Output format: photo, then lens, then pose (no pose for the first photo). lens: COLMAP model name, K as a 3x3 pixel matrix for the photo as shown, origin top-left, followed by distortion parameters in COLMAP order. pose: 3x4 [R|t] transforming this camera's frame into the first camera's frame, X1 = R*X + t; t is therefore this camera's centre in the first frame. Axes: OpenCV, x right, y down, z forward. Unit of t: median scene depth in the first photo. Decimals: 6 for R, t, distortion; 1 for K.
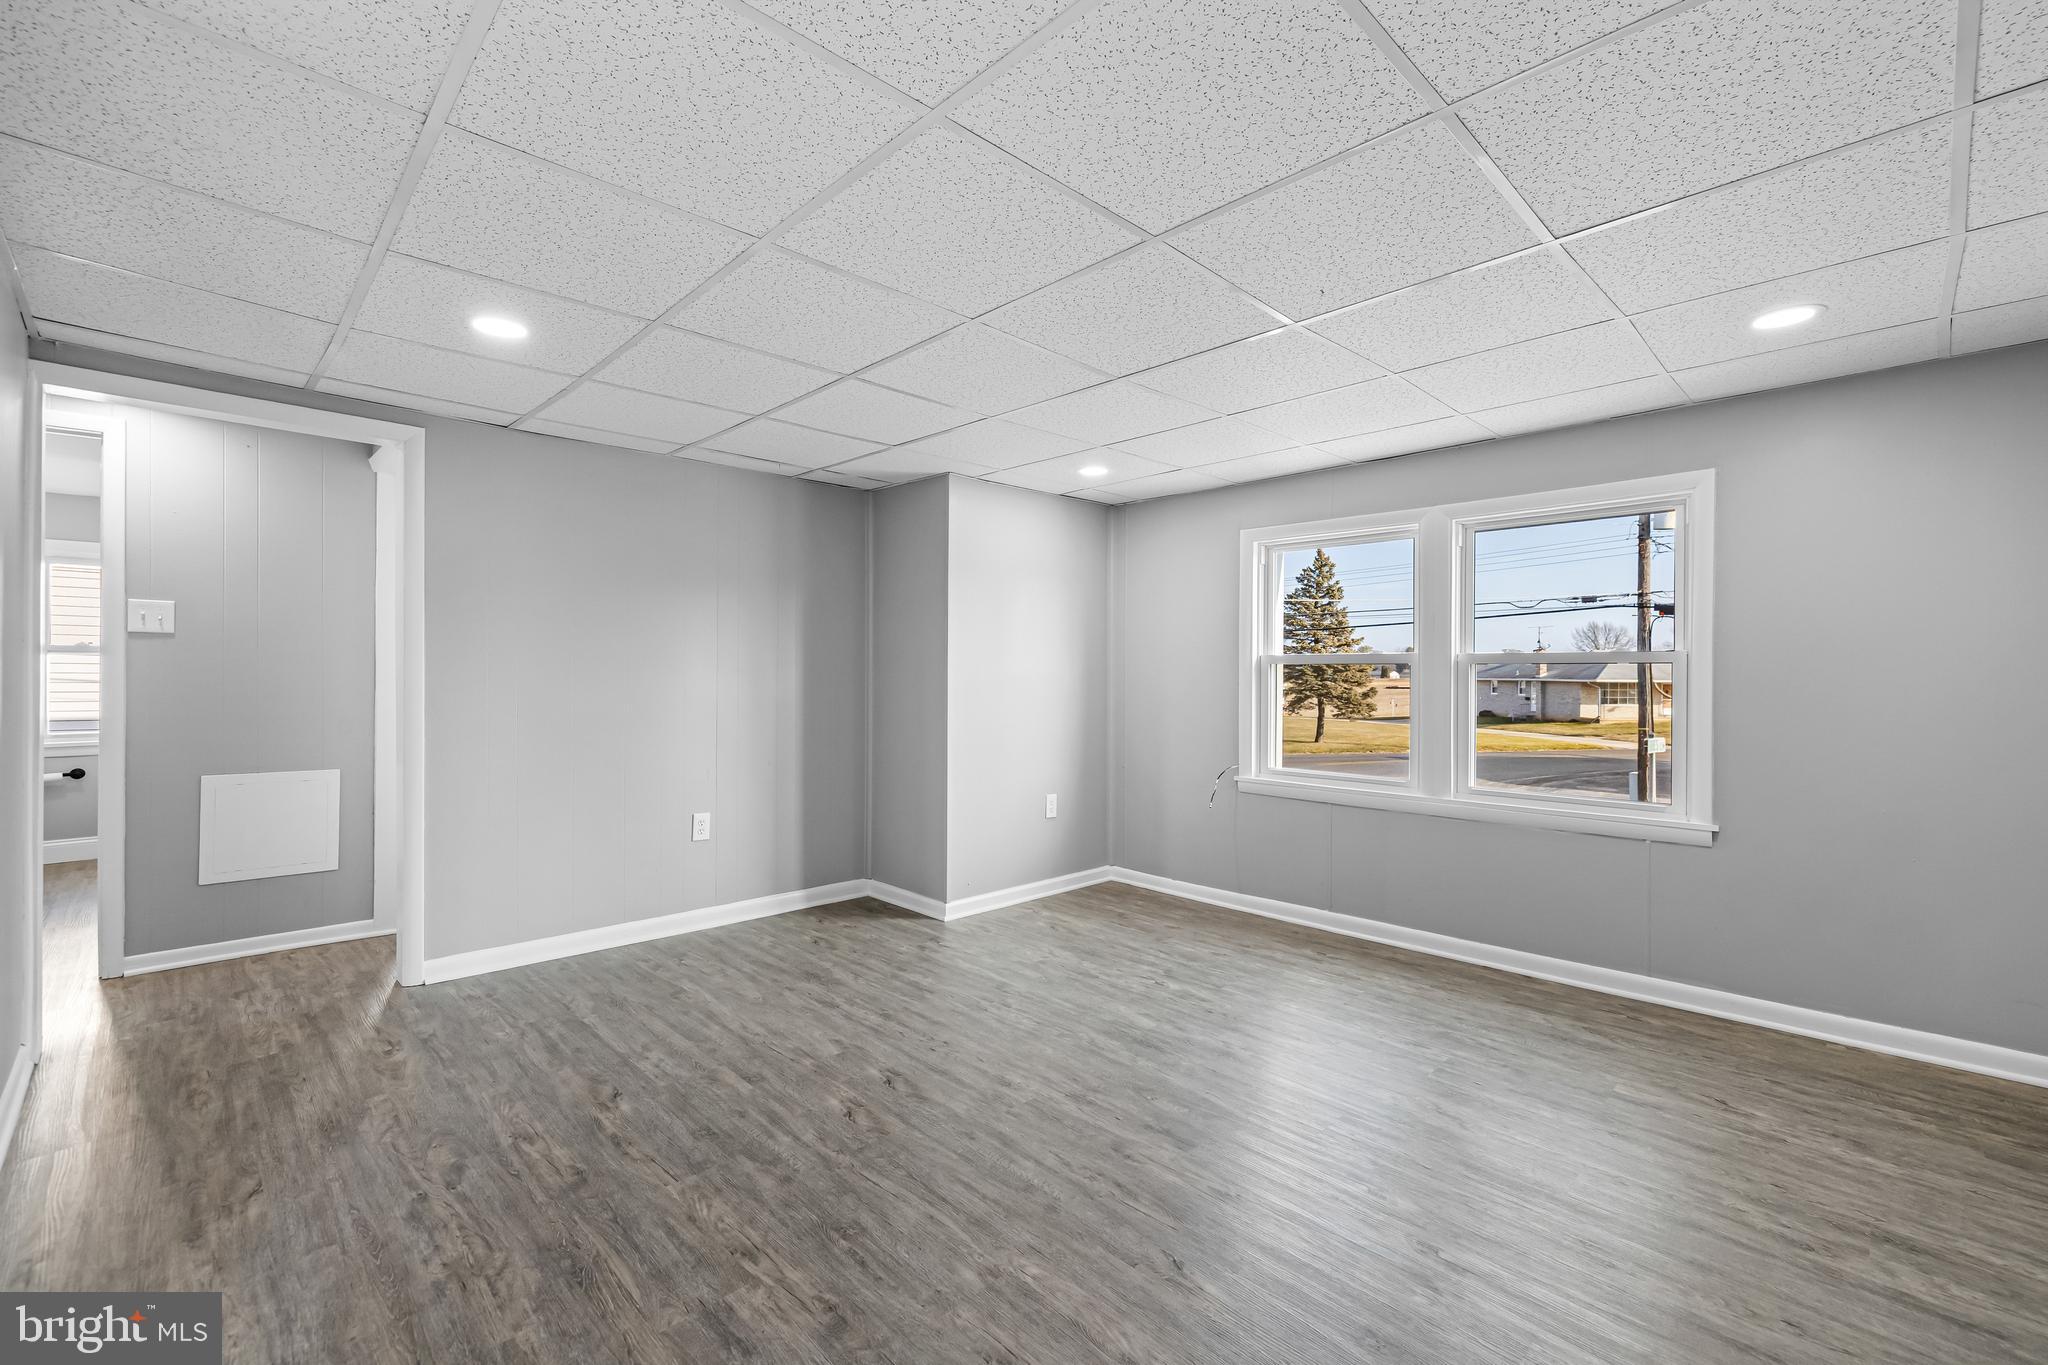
lens RADIAL K [[868.4, 0, 1005.7], [0, 868.4, 686.3], [0, 0, 1]] dist [0.001795, 0.001114]
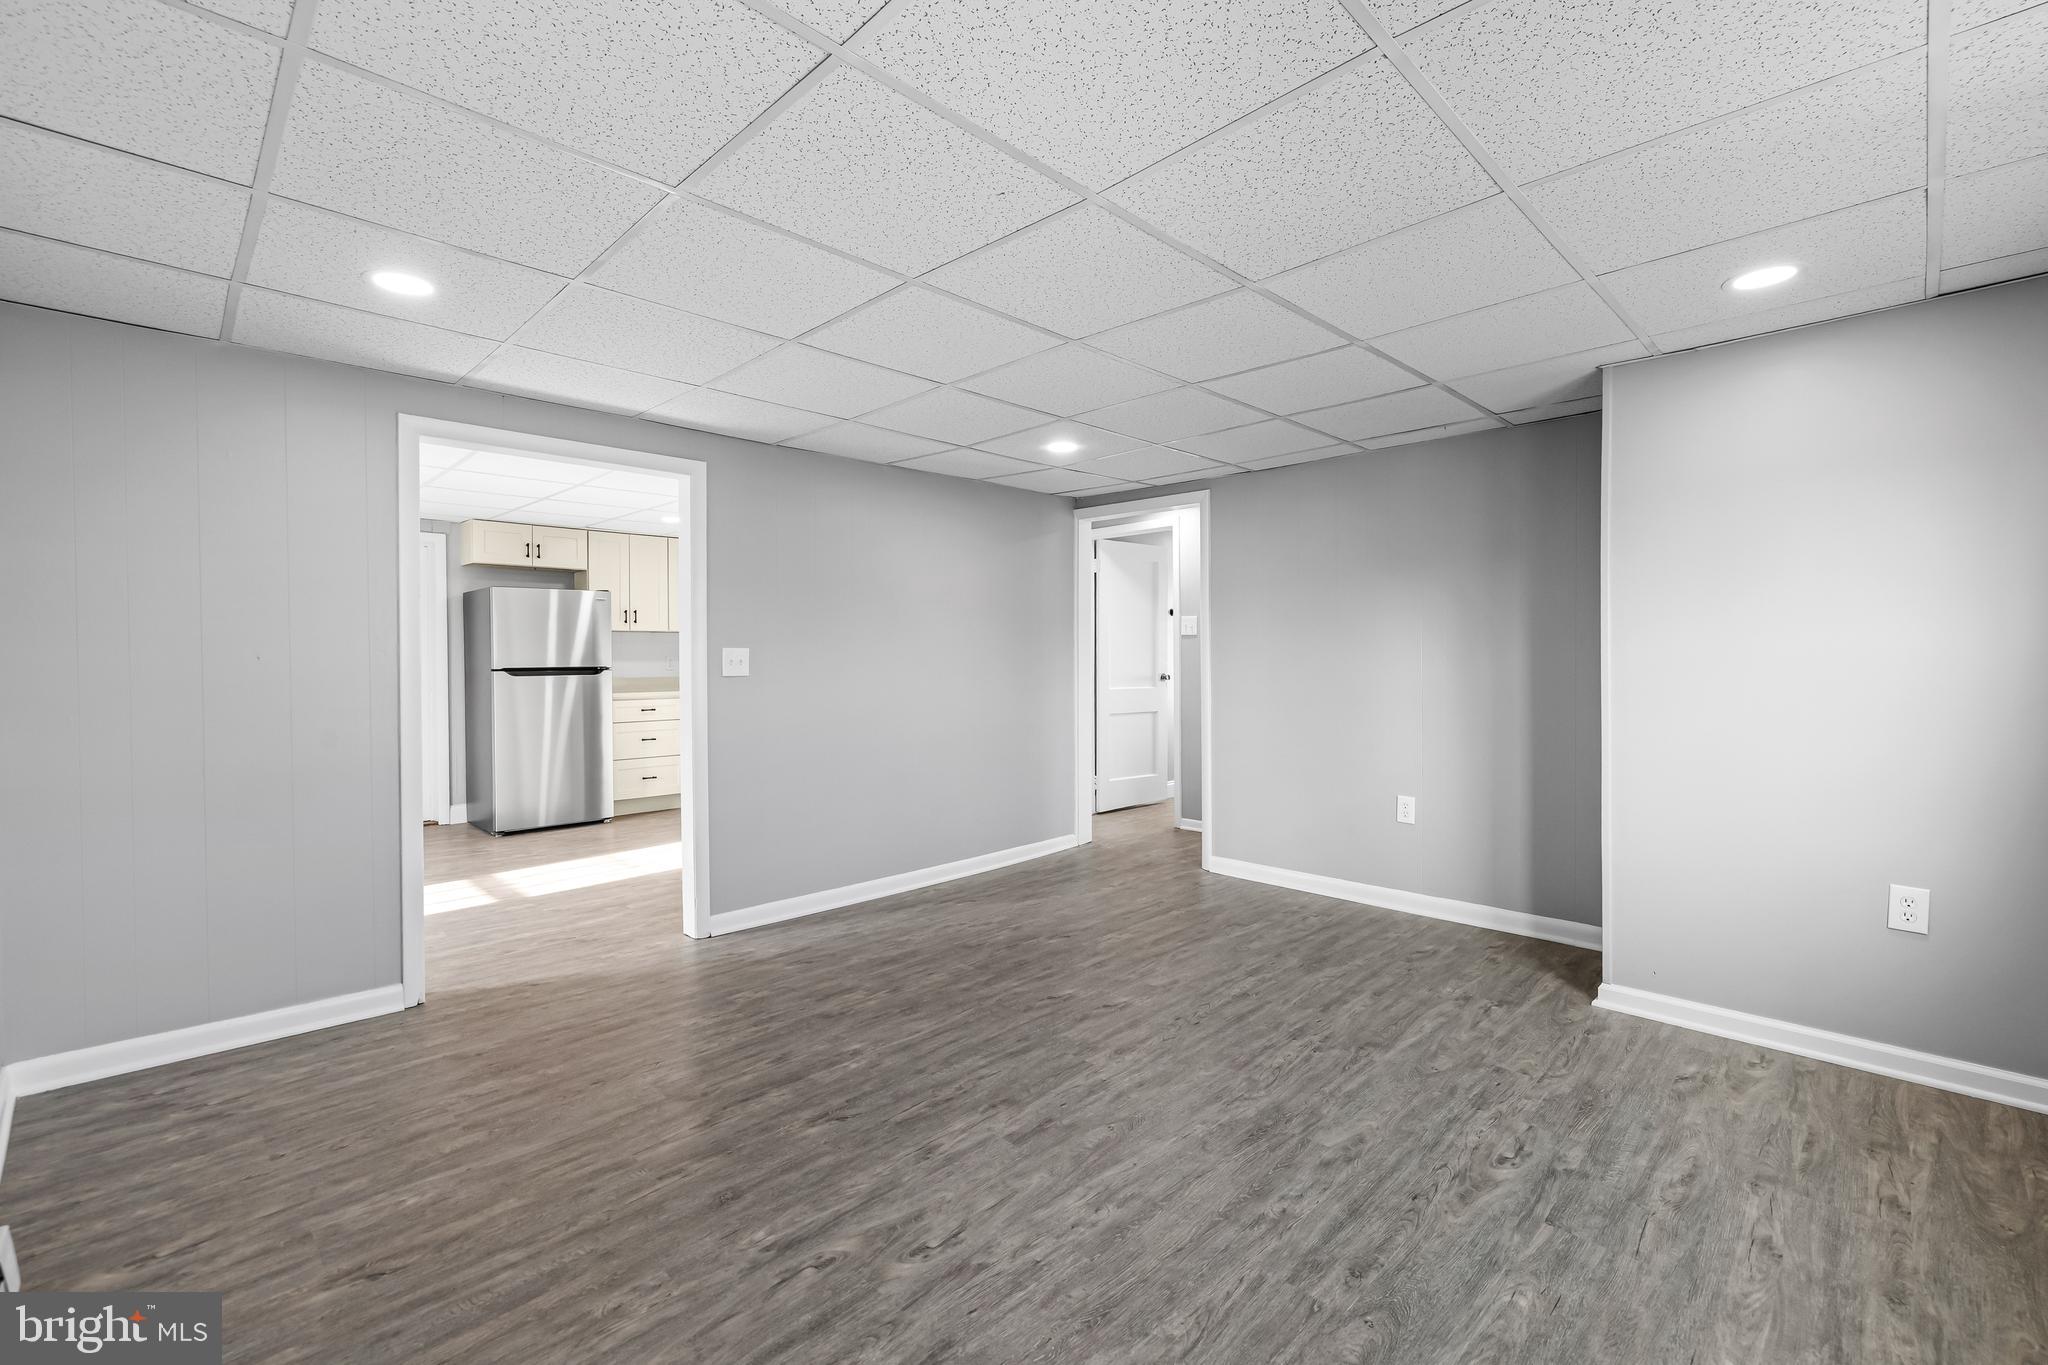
lens RADIAL K [[868.4, 0, 1024.4], [0, 868.4, 684.1], [0, 0, 1]] dist [0.001795, 0.001114]
pose [[0.031285, 0.024759, -0.999204, 0.780114], [-0.010280, 0.999648, 0.024448, -0.003565], [0.999458, 0.009507, 0.031528, 0.650225]]
